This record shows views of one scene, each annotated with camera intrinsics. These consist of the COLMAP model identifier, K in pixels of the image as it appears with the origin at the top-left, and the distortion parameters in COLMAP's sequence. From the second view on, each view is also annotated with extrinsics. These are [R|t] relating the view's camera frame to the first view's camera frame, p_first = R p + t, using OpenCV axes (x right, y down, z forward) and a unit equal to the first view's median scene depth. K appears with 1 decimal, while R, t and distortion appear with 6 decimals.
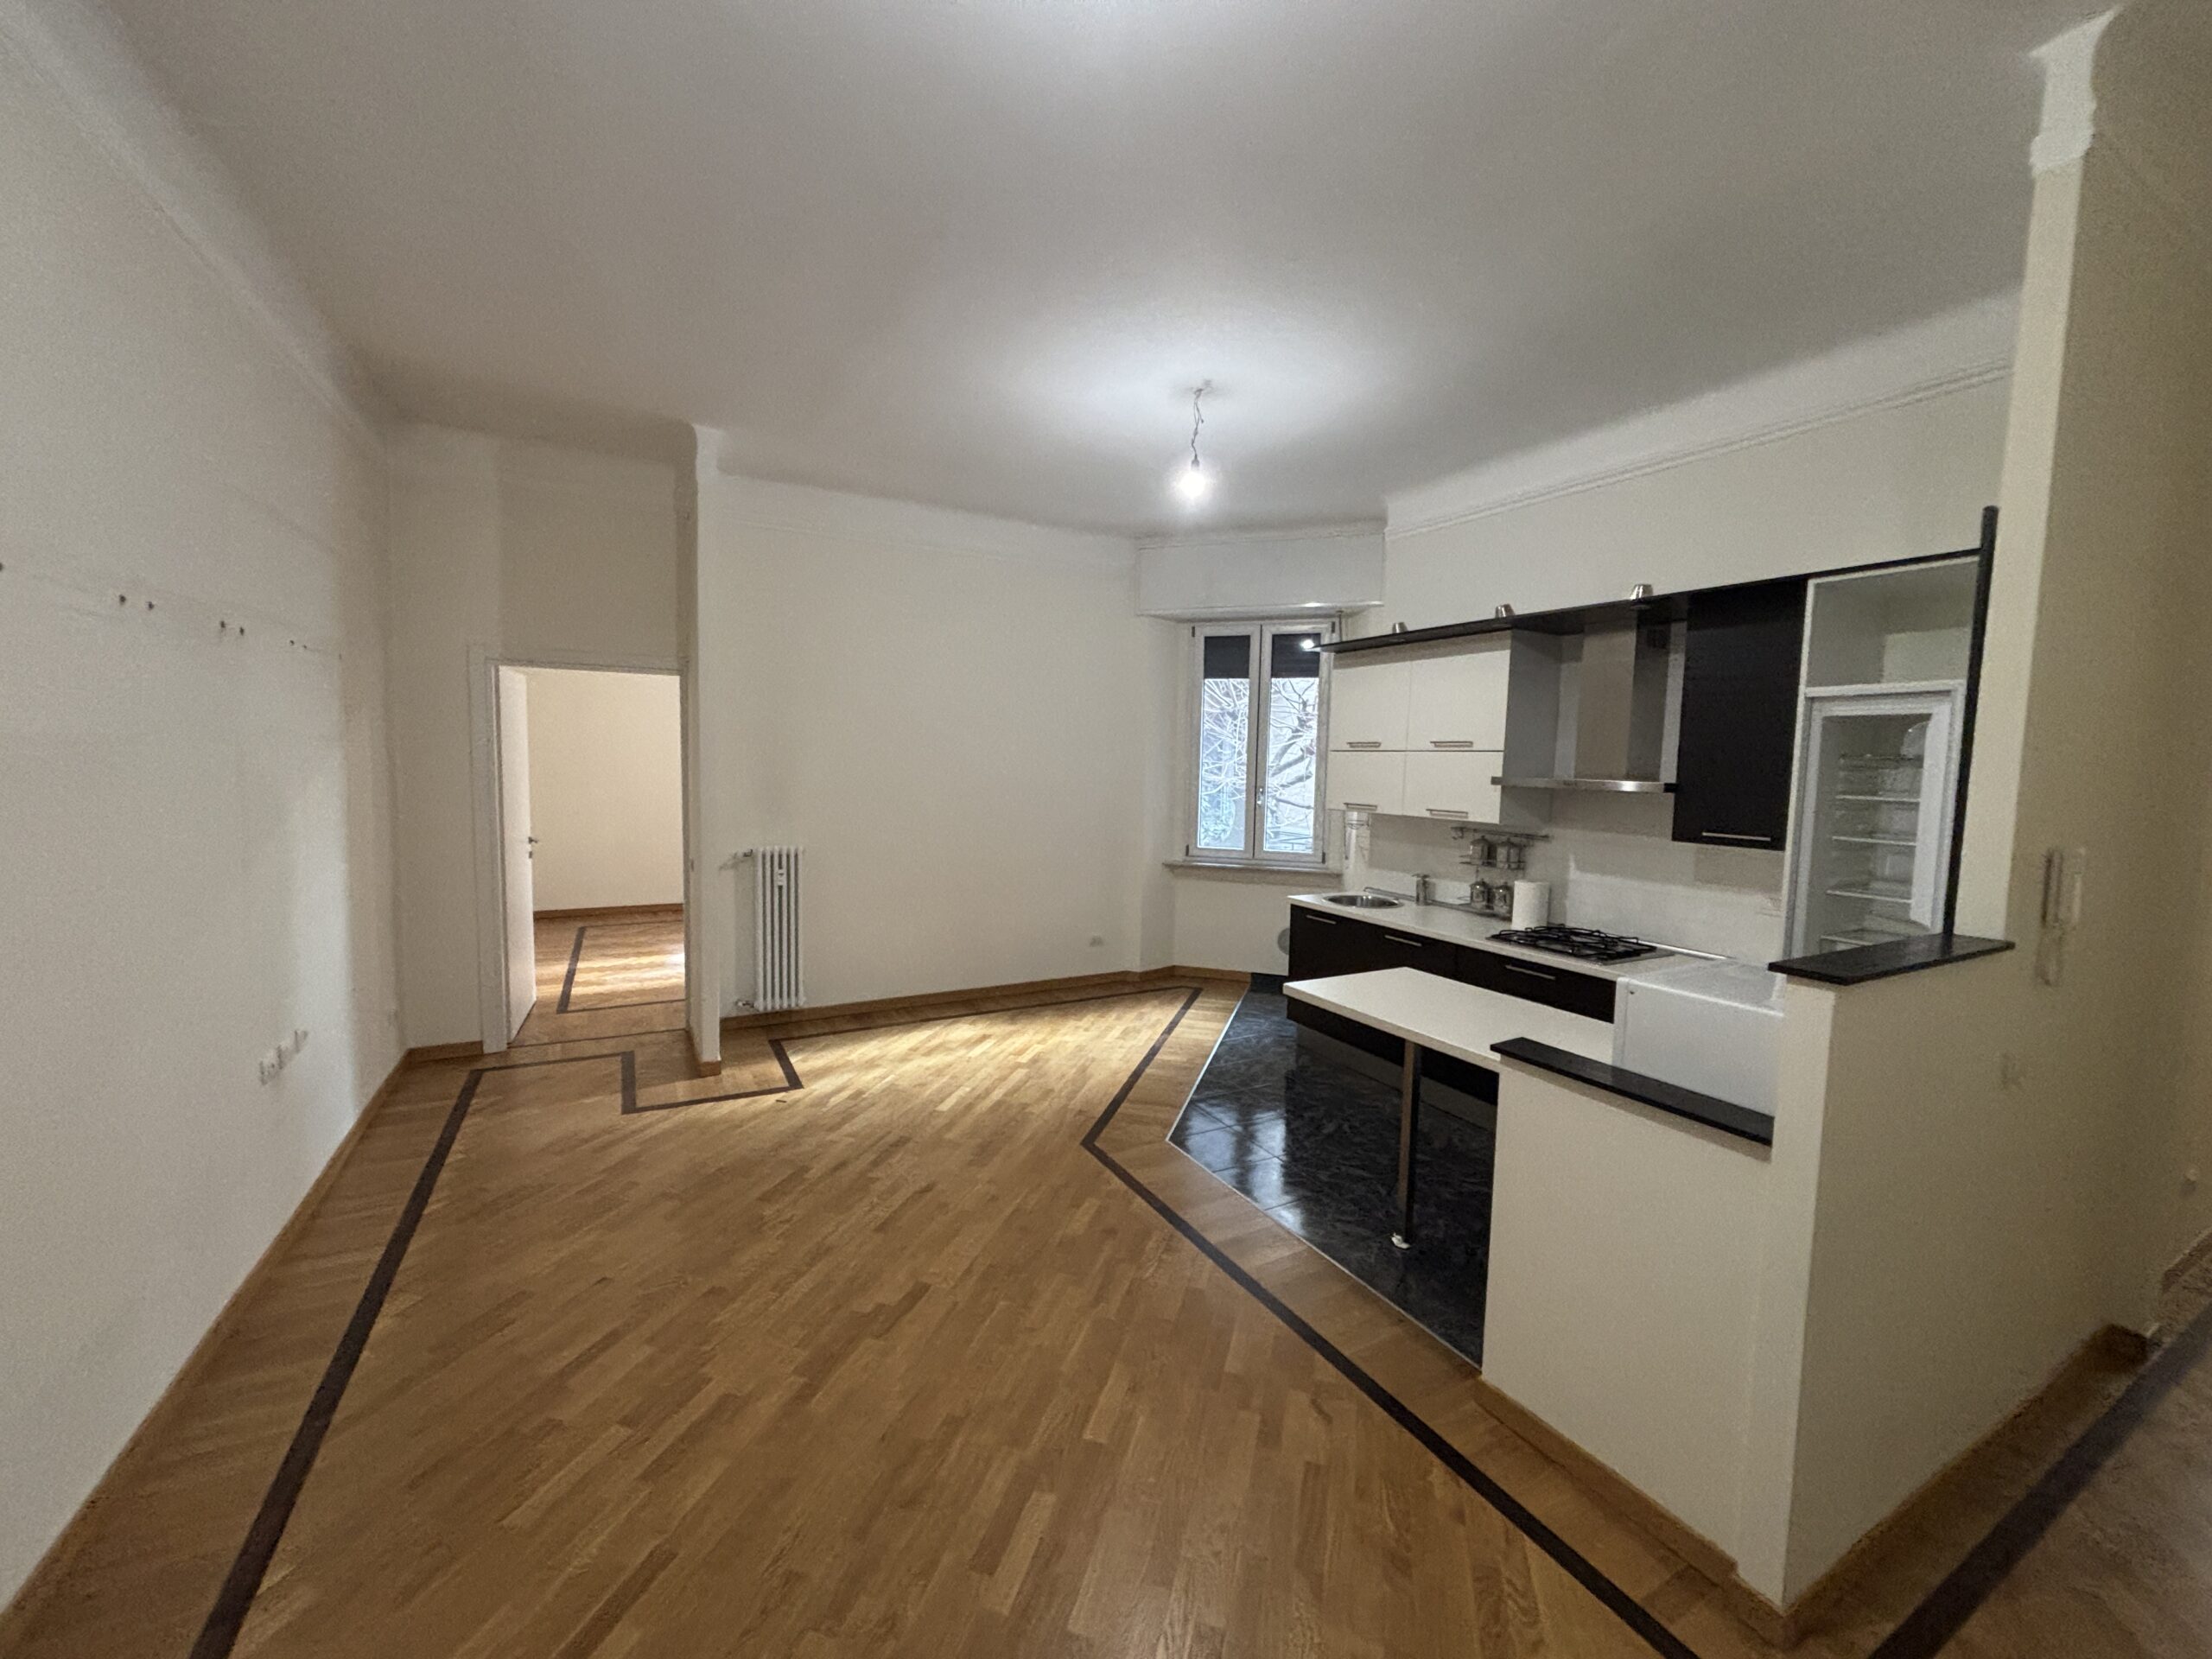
lens RADIAL K [[887.0, 0, 1098.4], [0, 887.0, 830.5], [0, 0, 1]] dist [0.000850, -0.000370]
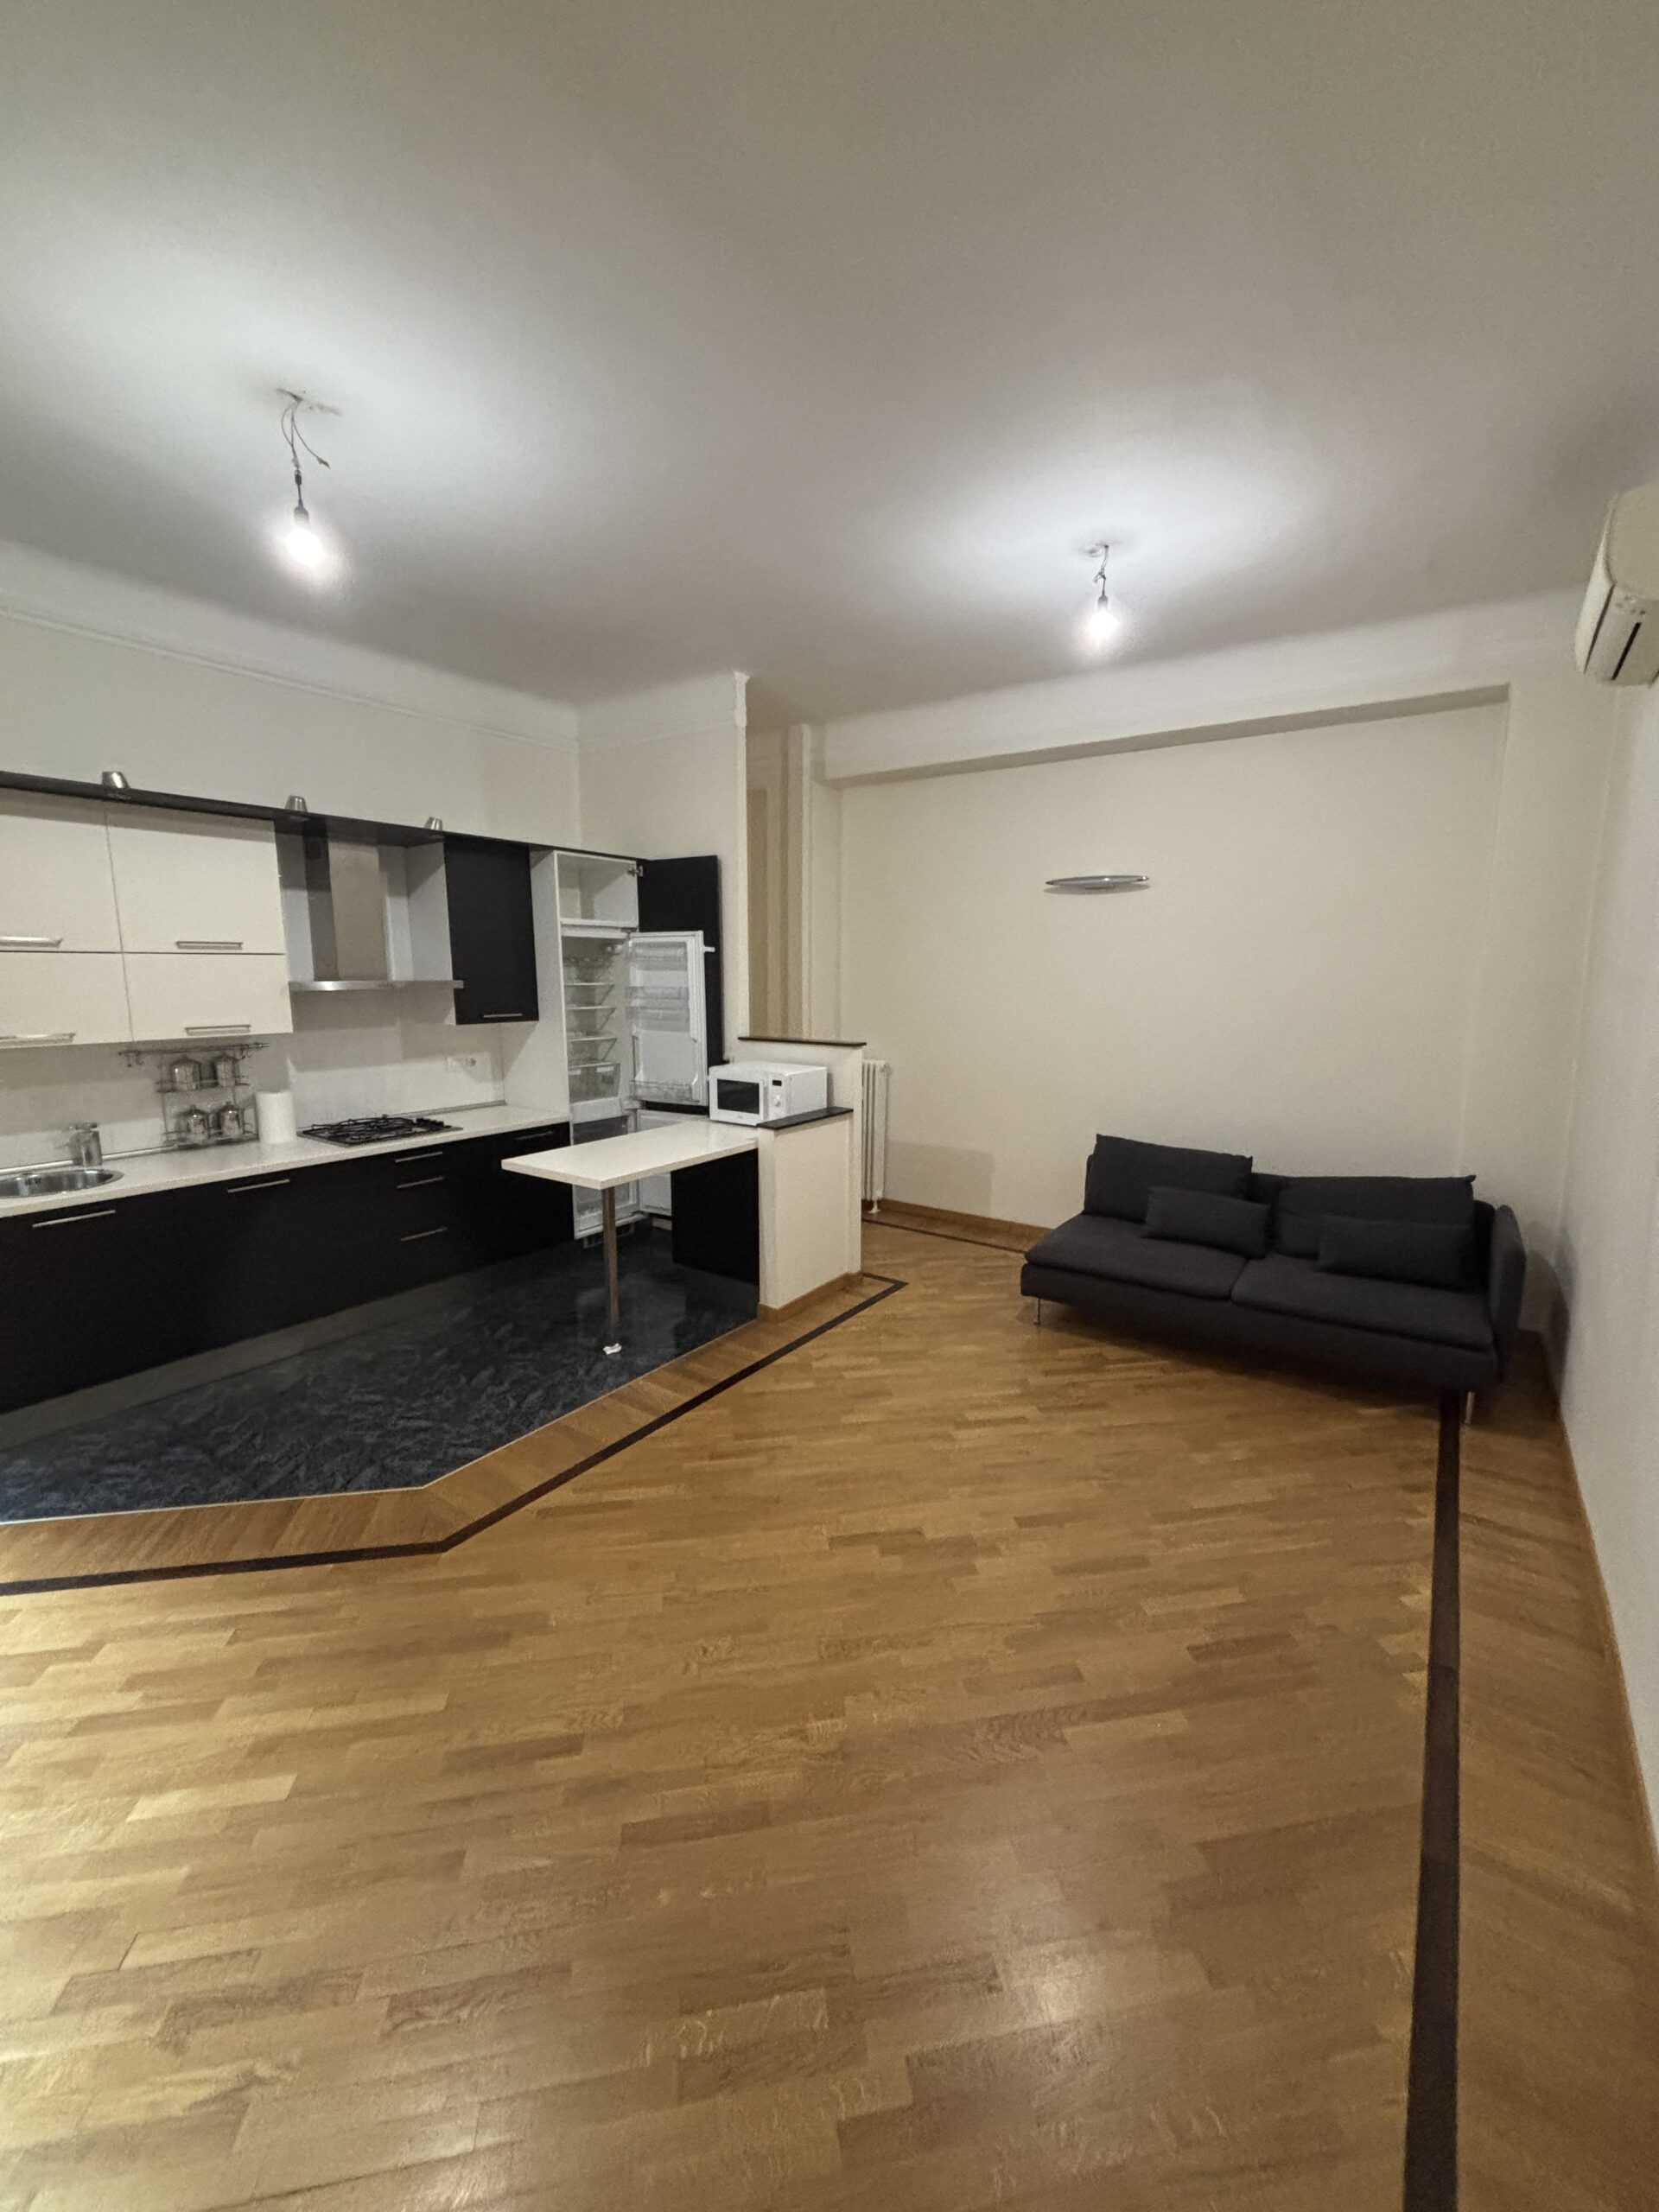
lens RADIAL K [[887.0, 0, 833.4], [0, 887.0, 1107.1], [0, 0, 1]] dist [0.000850, -0.000370]
pose [[-0.456687, -0.162889, 0.874588, -0.654524], [0.060691, 0.975100, 0.213301, -0.097722], [-0.887555, 0.150492, -0.435430, 0.925741]]
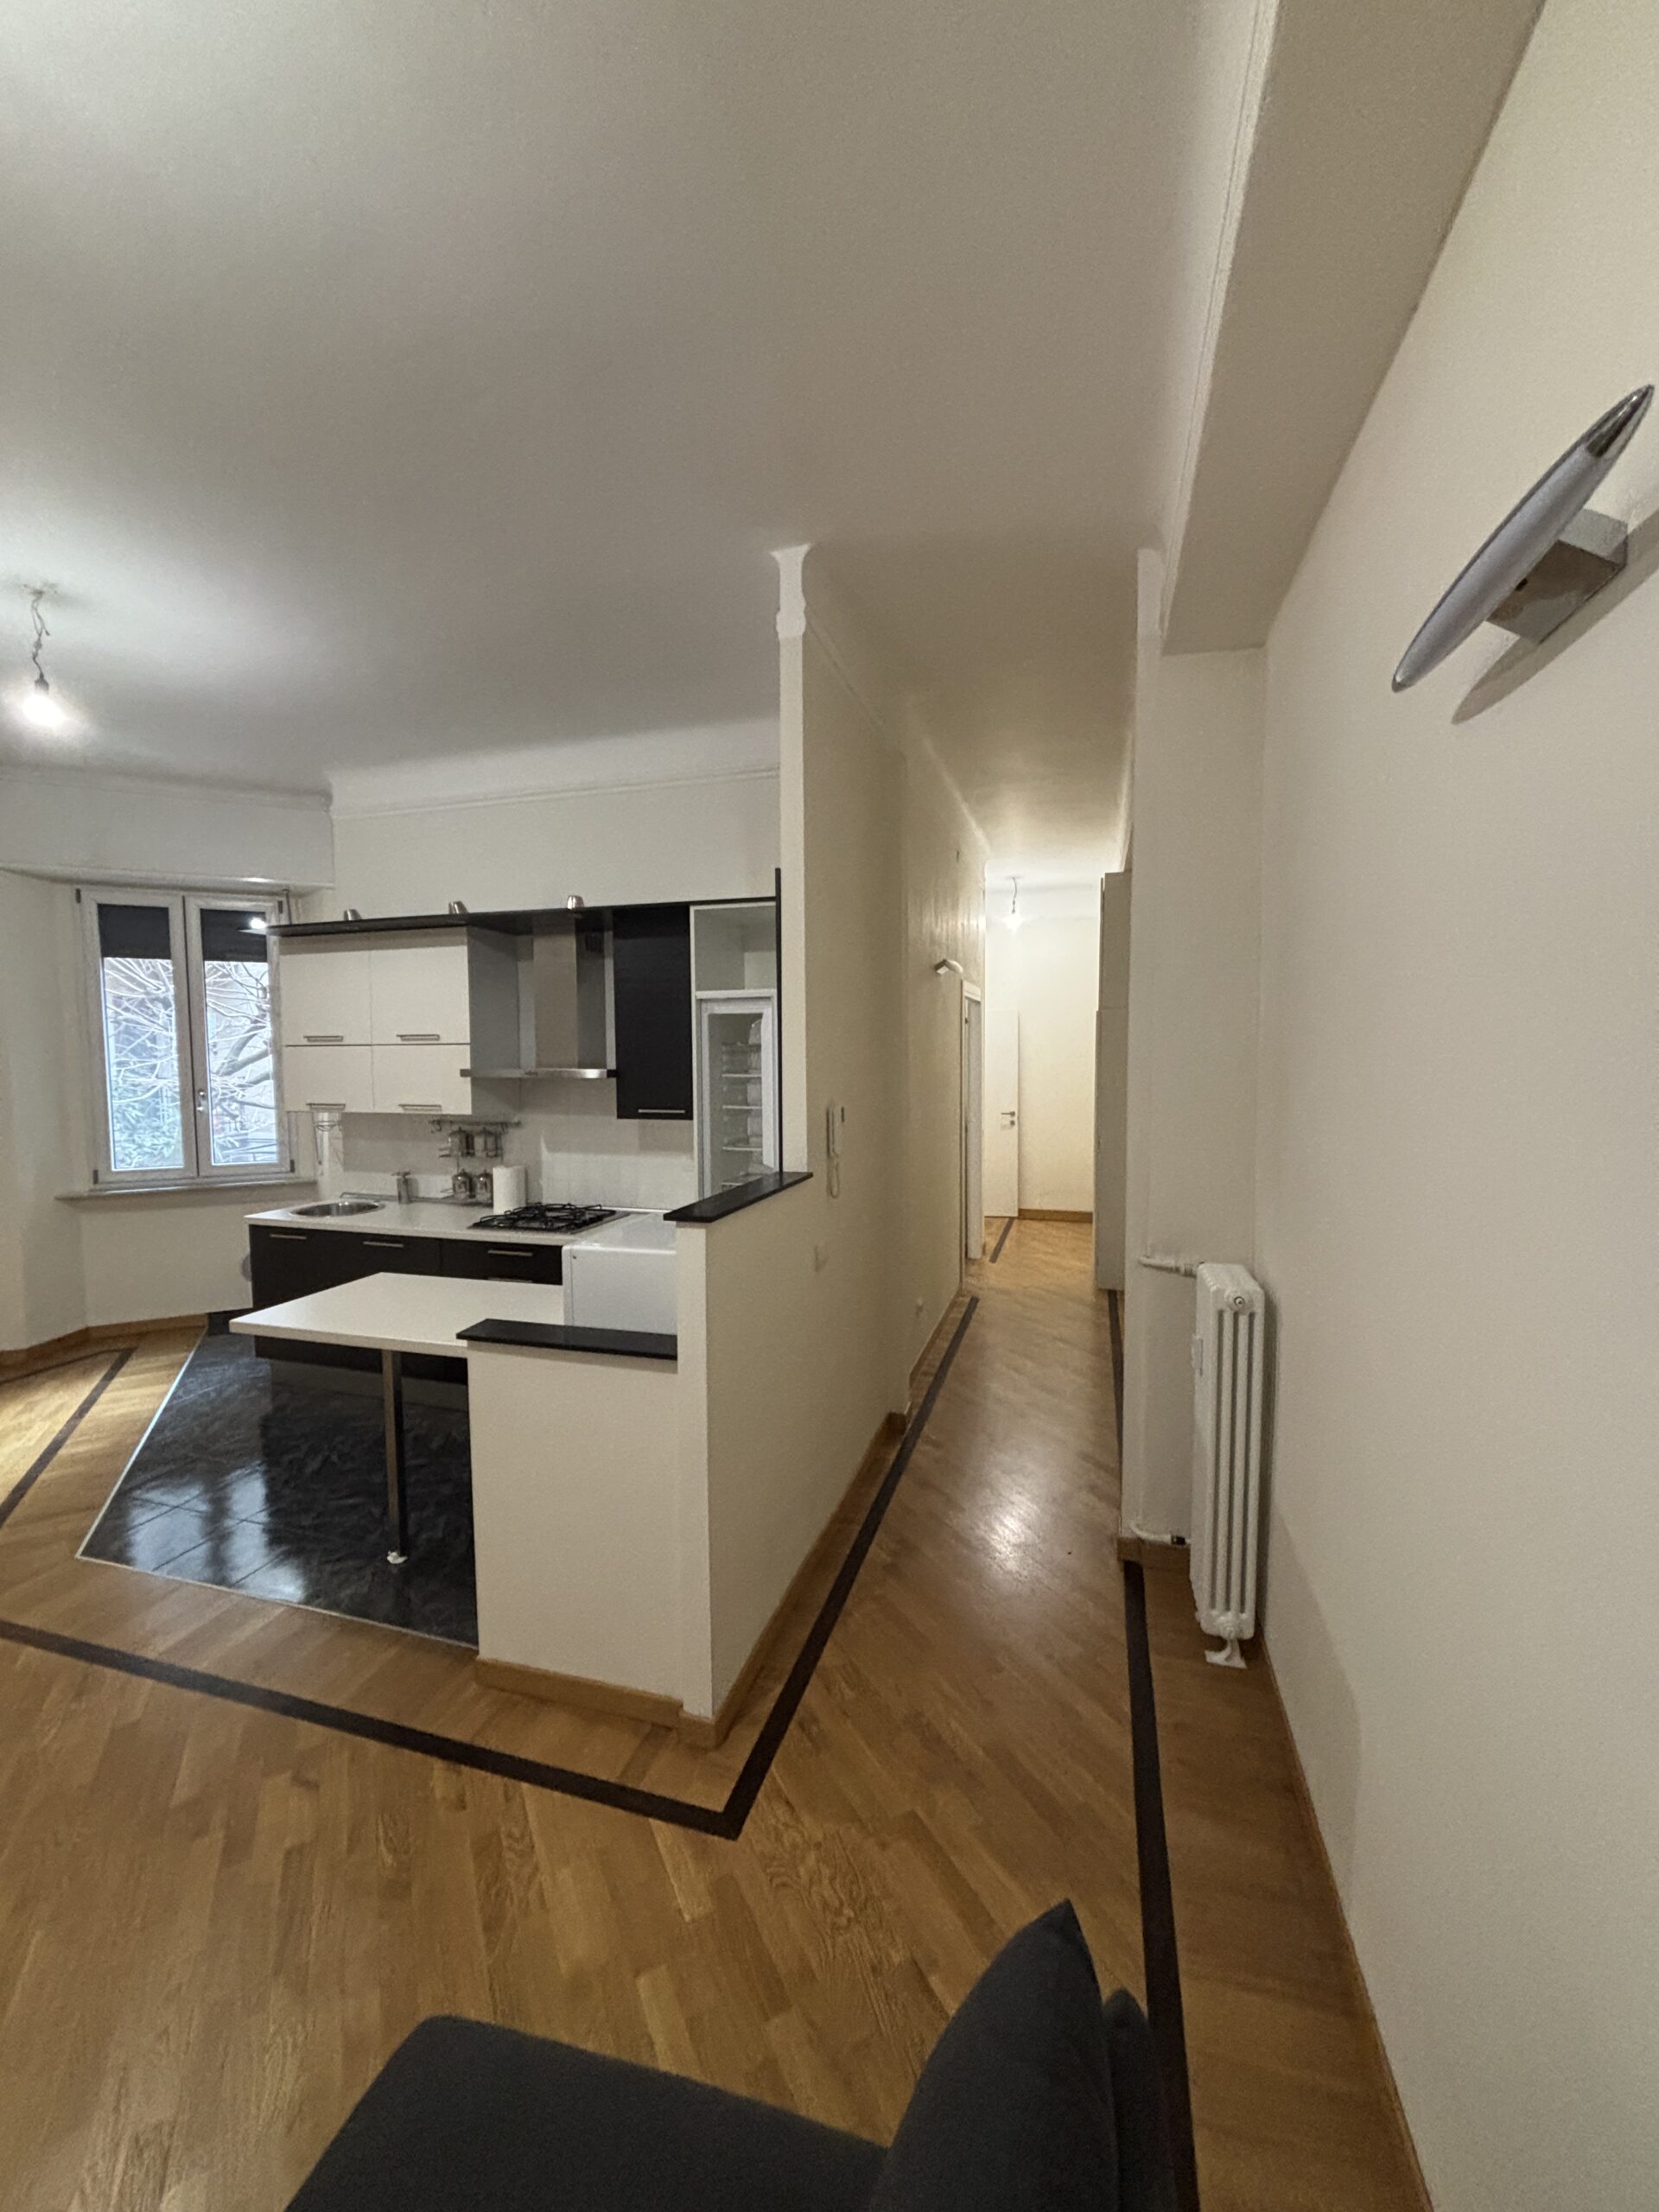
lens RADIAL K [[887.0, 0, 828.9], [0, 887.0, 1109.7], [0, 0, 1]] dist [0.000850, -0.000370]
pose [[0.708919, -0.070714, 0.701736, 0.023919], [0.079493, 0.996632, 0.020124, -0.001034], [-0.700796, 0.041517, 0.712153, -0.022367]]
